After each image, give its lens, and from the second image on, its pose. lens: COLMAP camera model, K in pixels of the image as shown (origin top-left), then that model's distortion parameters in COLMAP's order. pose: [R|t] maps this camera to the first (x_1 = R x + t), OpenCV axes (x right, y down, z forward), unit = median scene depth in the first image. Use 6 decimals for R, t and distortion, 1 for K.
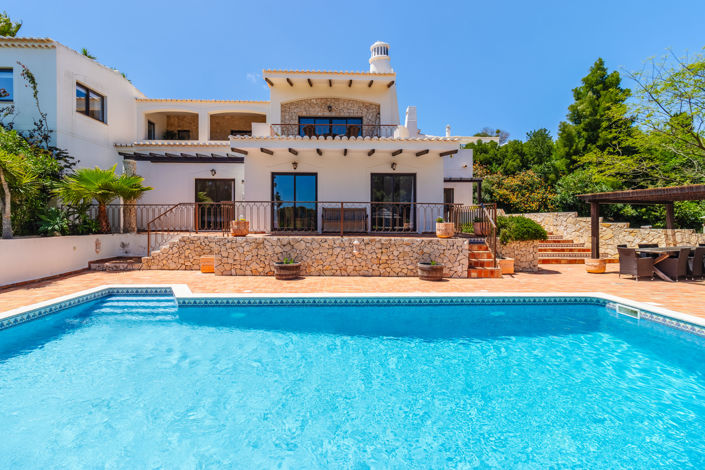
lens RADIAL K [[326.6, 0, 347.9], [0, 326.6, 224.6], [0, 0, 1]] dist [0.010915, -0.000169]
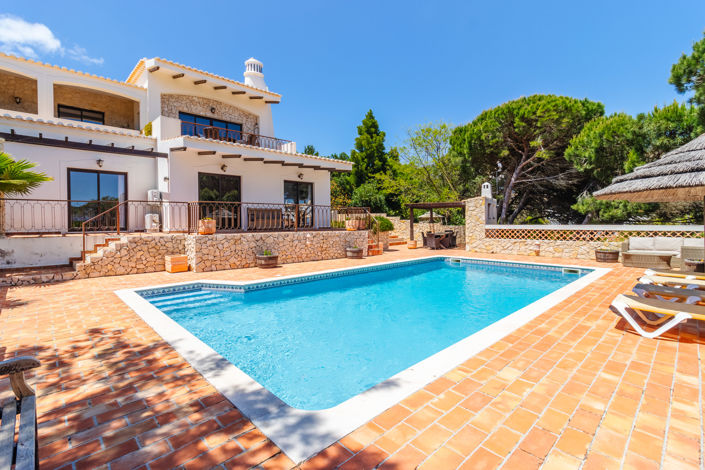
lens RADIAL K [[326.6, 0, 347.9], [0, 326.6, 224.6], [0, 0, 1]] dist [0.010915, -0.000169]
pose [[0.748606, -0.013815, 0.662871, -0.559562], [0.012473, 0.999899, 0.006753, 0.002518], [-0.662898, 0.003213, 0.748703, -0.064012]]
